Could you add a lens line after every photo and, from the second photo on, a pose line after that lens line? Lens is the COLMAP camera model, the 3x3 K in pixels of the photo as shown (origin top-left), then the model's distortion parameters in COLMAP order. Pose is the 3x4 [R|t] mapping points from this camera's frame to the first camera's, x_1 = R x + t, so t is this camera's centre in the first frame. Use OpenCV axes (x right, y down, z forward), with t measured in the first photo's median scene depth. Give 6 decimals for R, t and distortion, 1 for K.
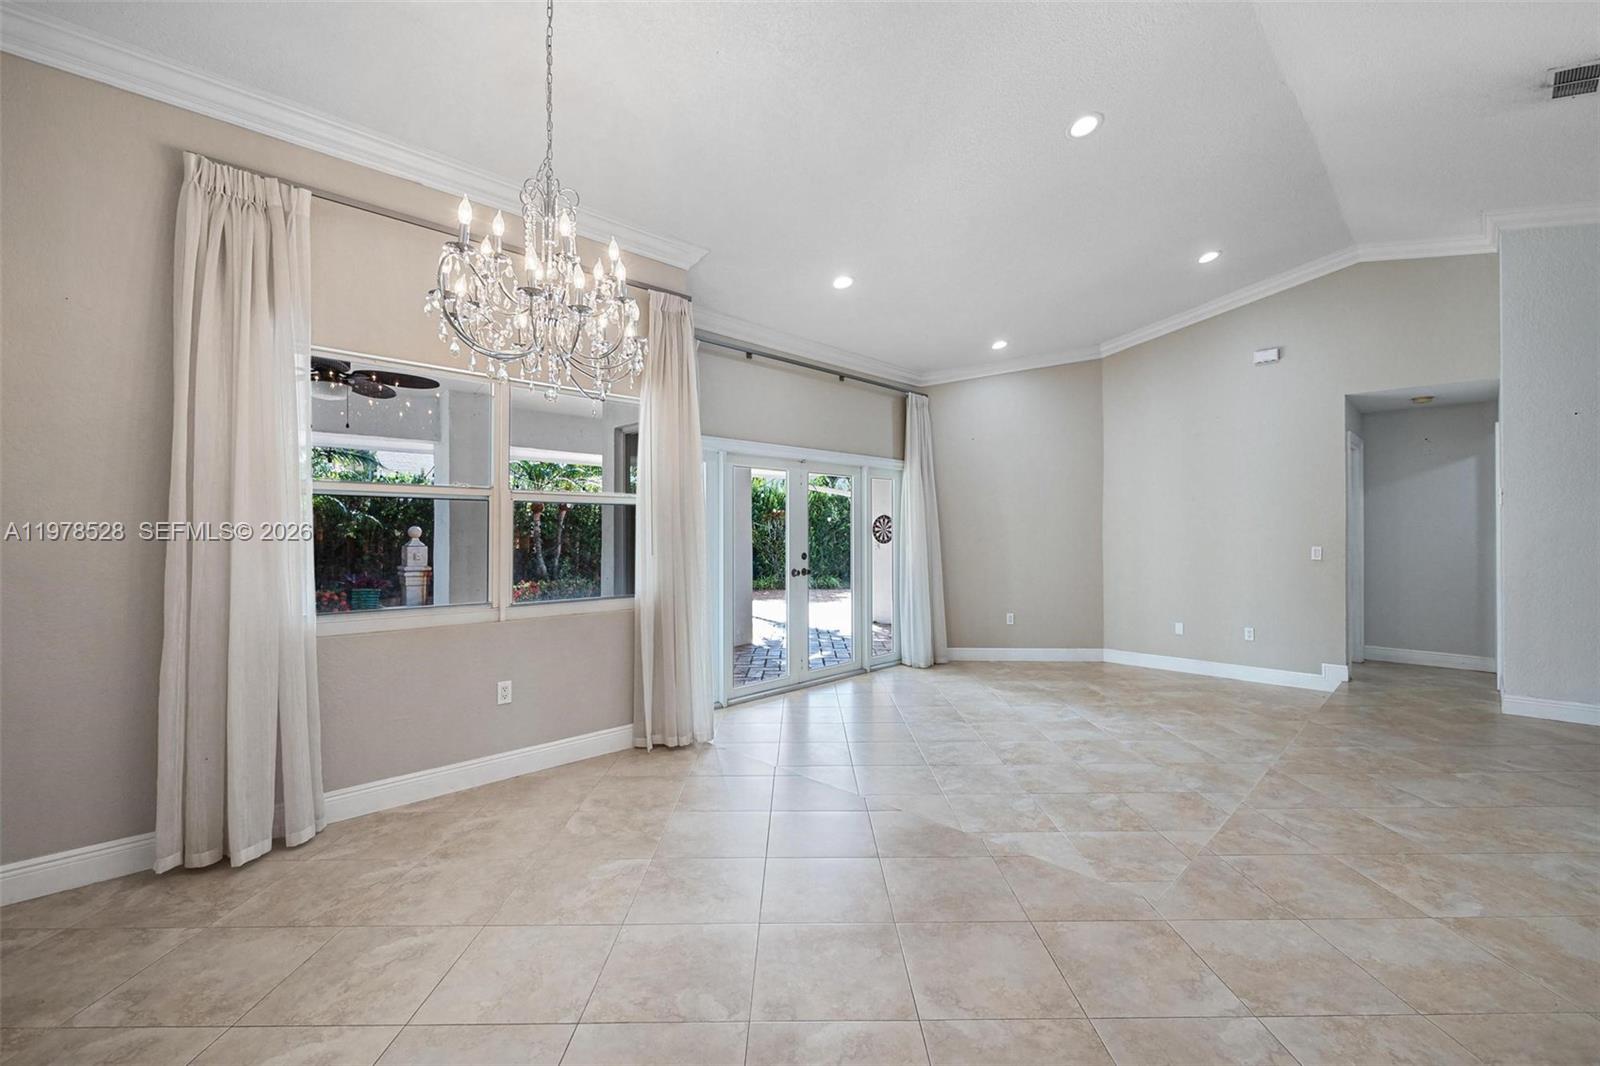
lens RADIAL K [[690.3, 0, 814.1], [0, 690.3, 527.2], [0, 0, 1]] dist [-0.002592, -0.000080]
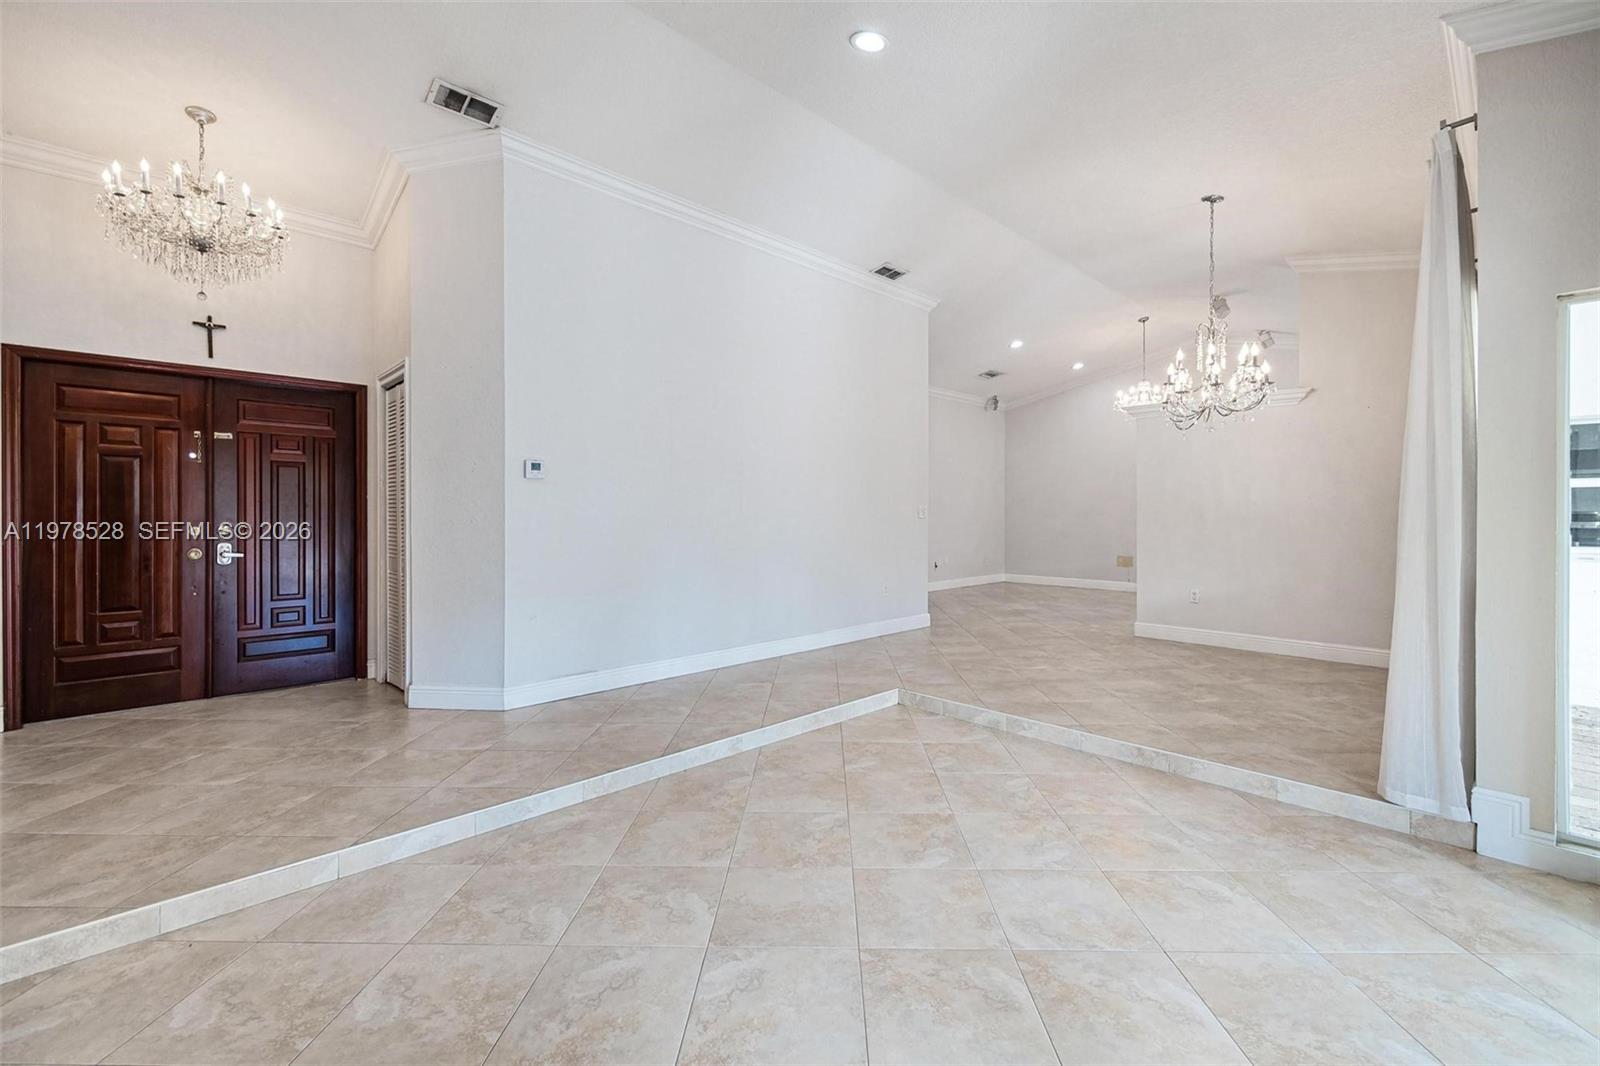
lens RADIAL K [[660.1, 0, 813.2], [0, 660.1, 513.8], [0, 0, 1]] dist [-0.004823, 0.001010]
pose [[-0.999187, -0.001902, 0.040275, 0.358085], [-0.002116, 0.999984, -0.005266, 0.030908], [-0.040265, -0.005347, -0.999175, 1.547343]]
